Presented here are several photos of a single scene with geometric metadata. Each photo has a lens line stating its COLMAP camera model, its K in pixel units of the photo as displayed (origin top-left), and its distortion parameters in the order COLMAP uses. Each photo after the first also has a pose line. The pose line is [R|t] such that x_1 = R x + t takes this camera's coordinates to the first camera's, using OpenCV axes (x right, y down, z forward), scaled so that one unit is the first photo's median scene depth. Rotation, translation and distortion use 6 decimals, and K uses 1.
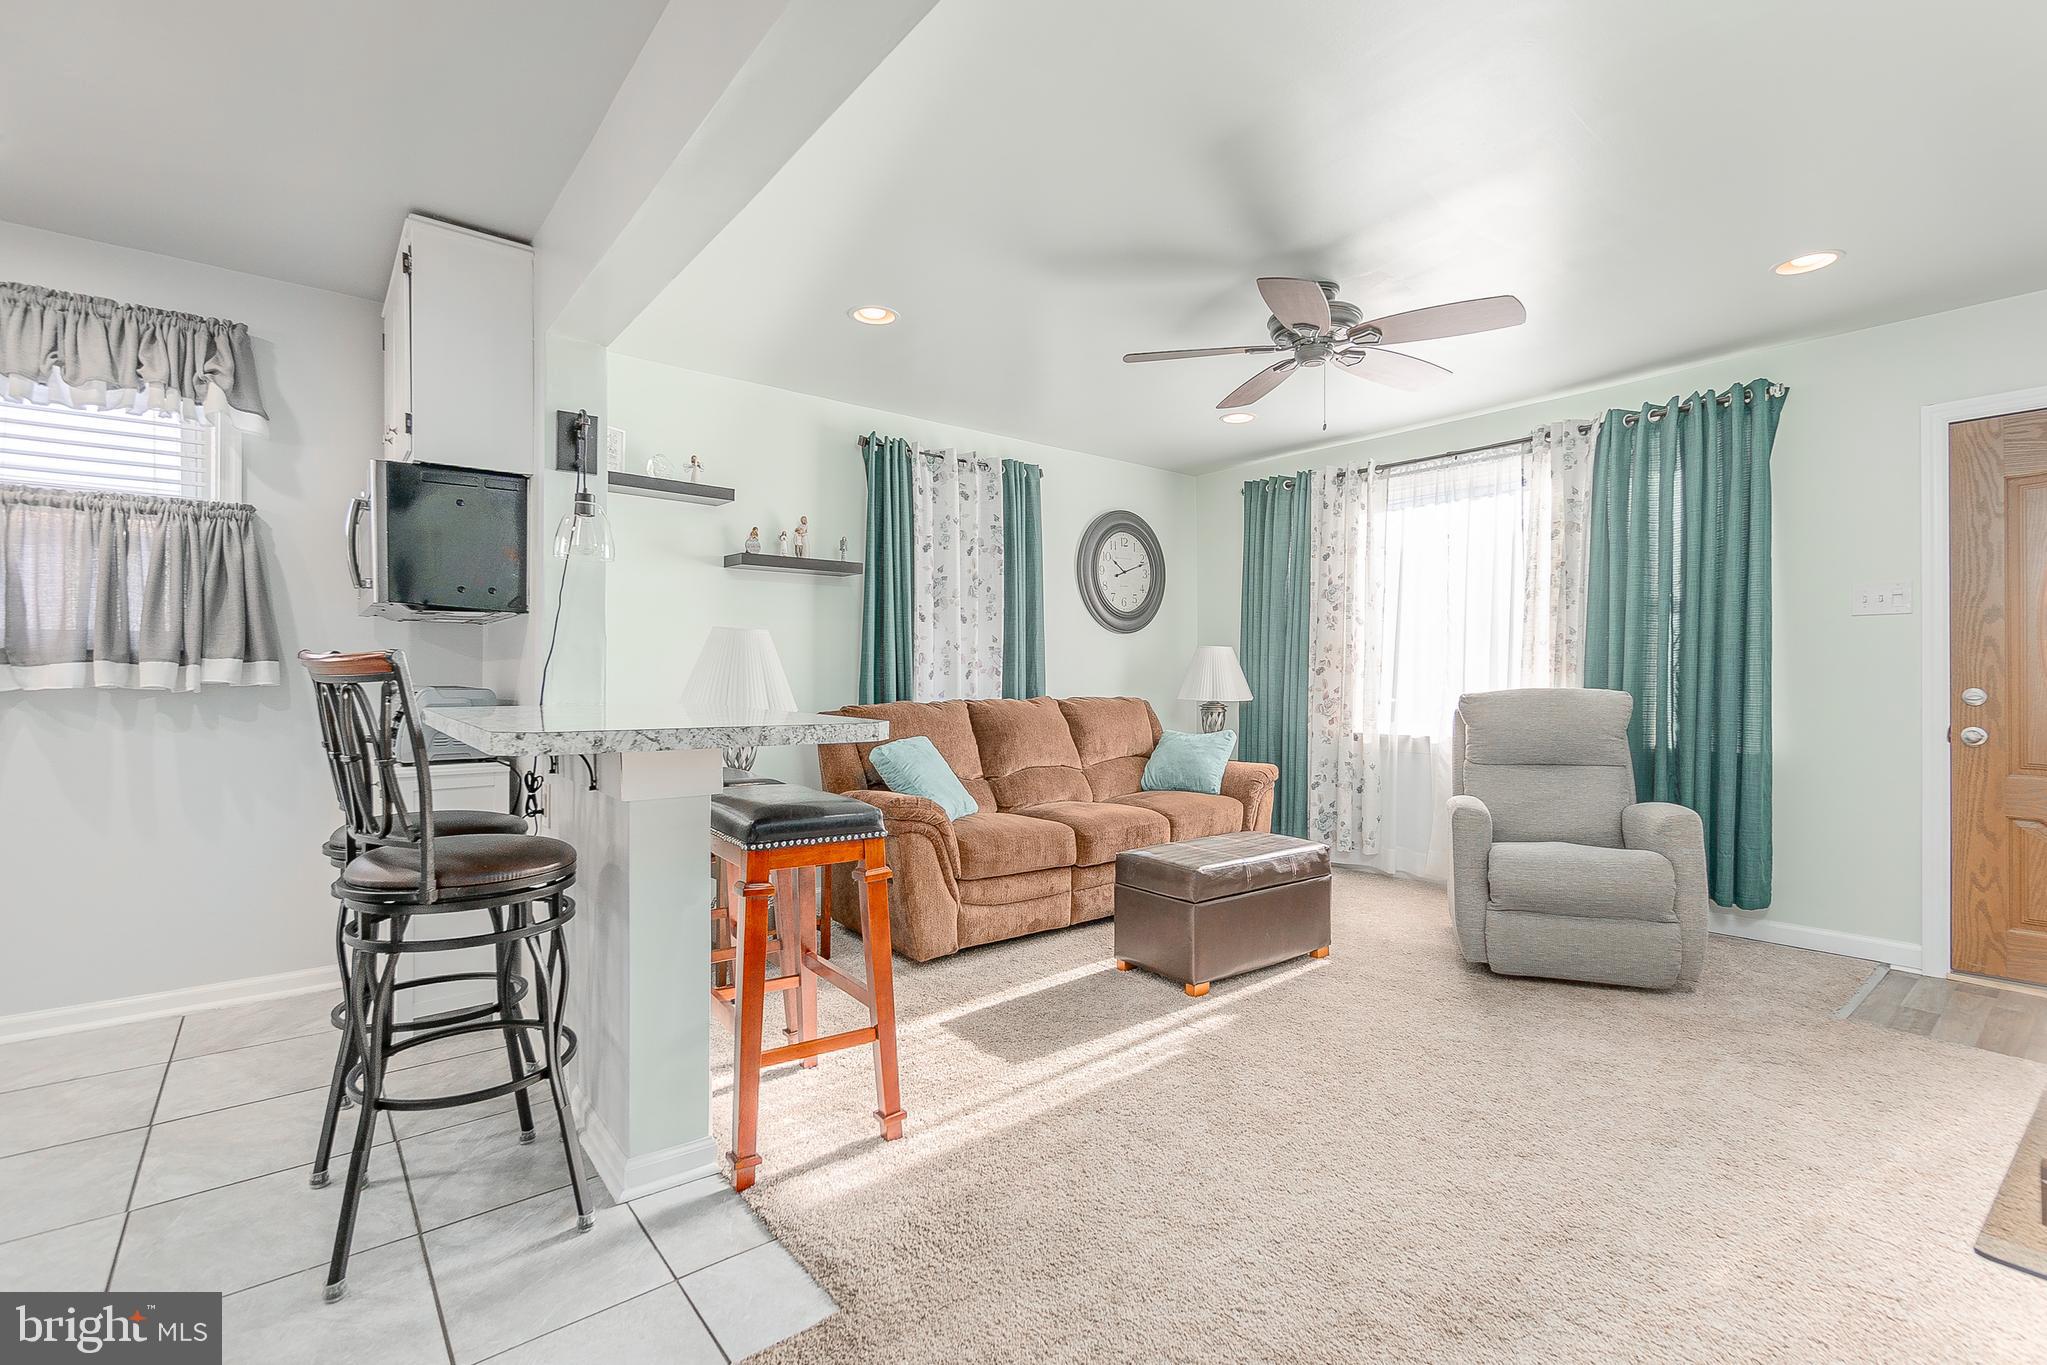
lens RADIAL K [[927.0, 0, 1047.2], [0, 927.0, 668.7], [0, 0, 1]] dist [0.000532, 0.000734]
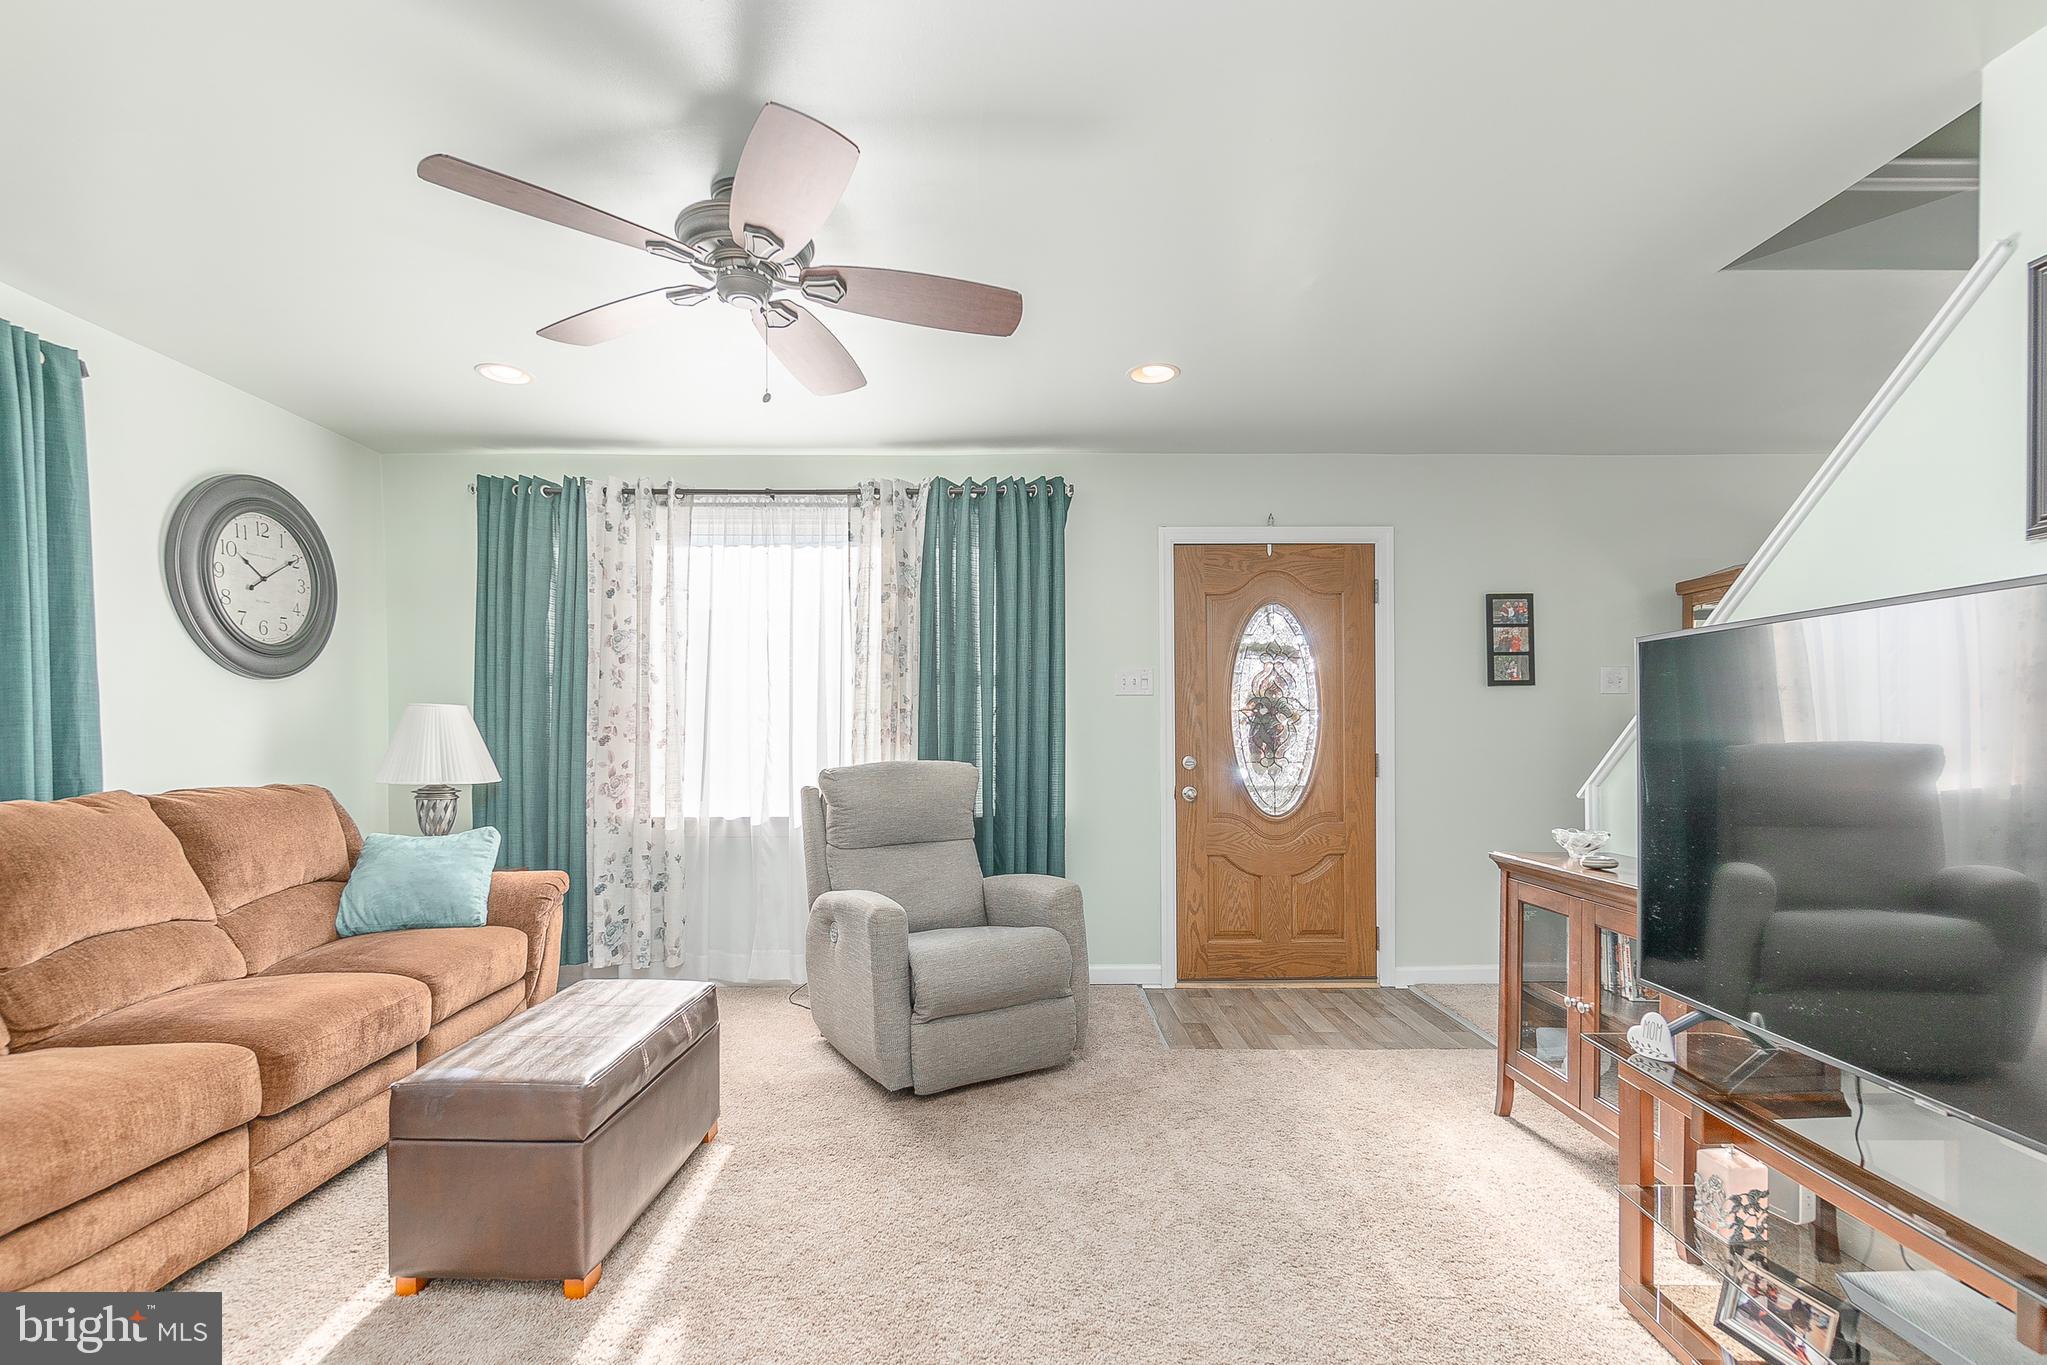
lens RADIAL K [[898.7, 0, 1018.7], [0, 898.7, 749.8], [0, 0, 1]] dist [-0.001283, -0.000407]
pose [[0.637767, -0.009703, 0.770168, -0.079278], [-0.005806, 0.999832, 0.017405, -0.006162], [-0.770207, -0.015572, 0.637604, 0.327048]]
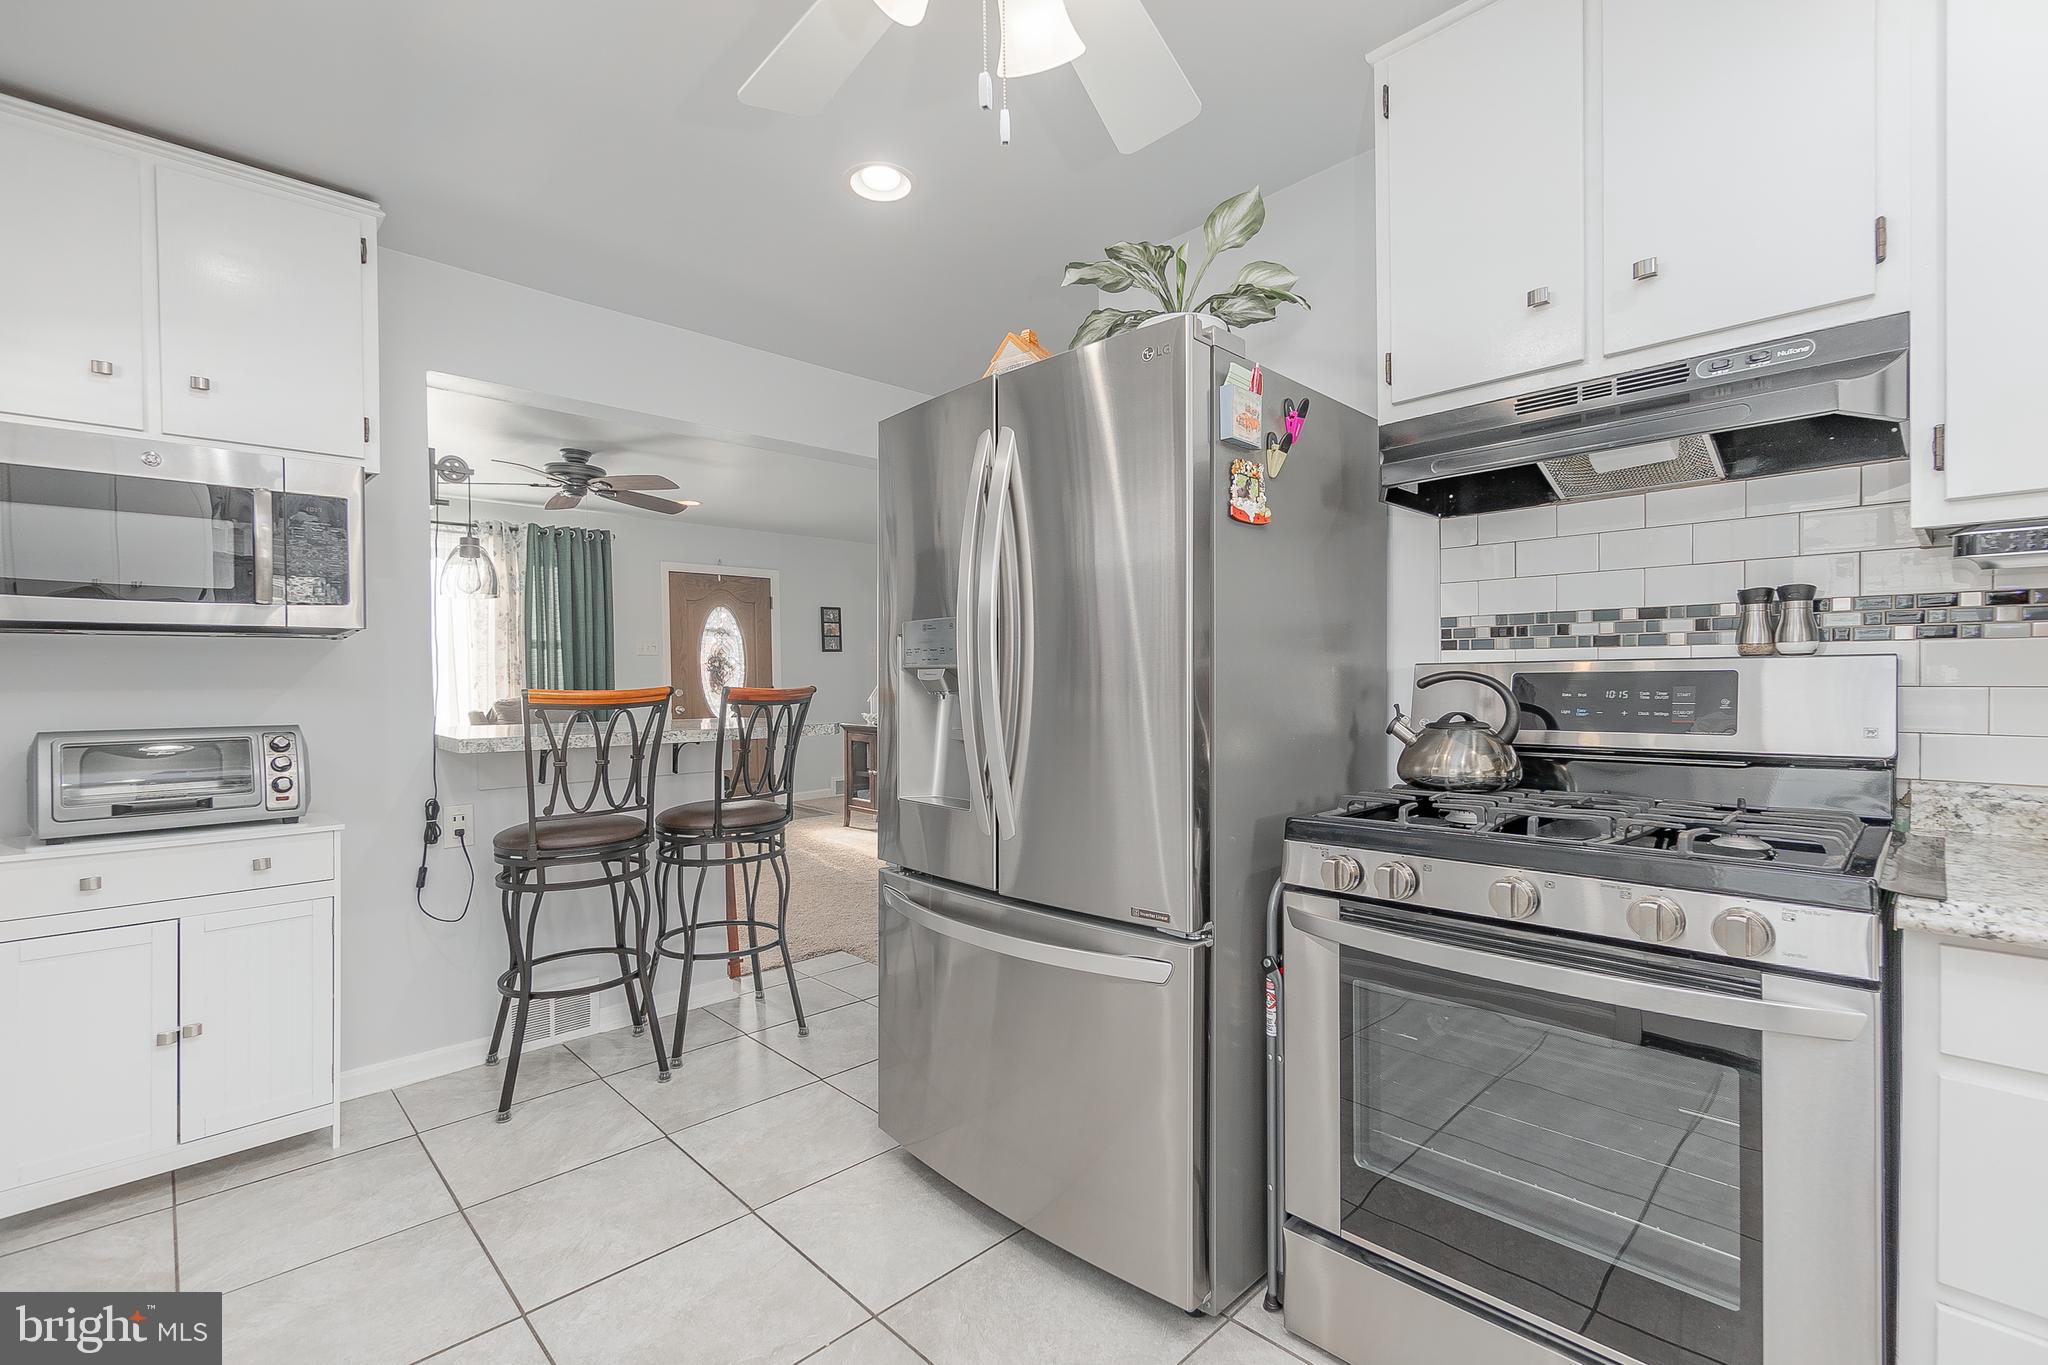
lens RADIAL K [[896.3, 0, 1014.1], [0, 896.3, 686.1], [0, 0, 1]] dist [-0.001017, -0.000150]
pose [[-0.071252, -0.019203, 0.997273, -1.053225], [-0.004873, 0.999809, 0.018904, -0.026562], [-0.997446, -0.003513, -0.071332, 0.272977]]
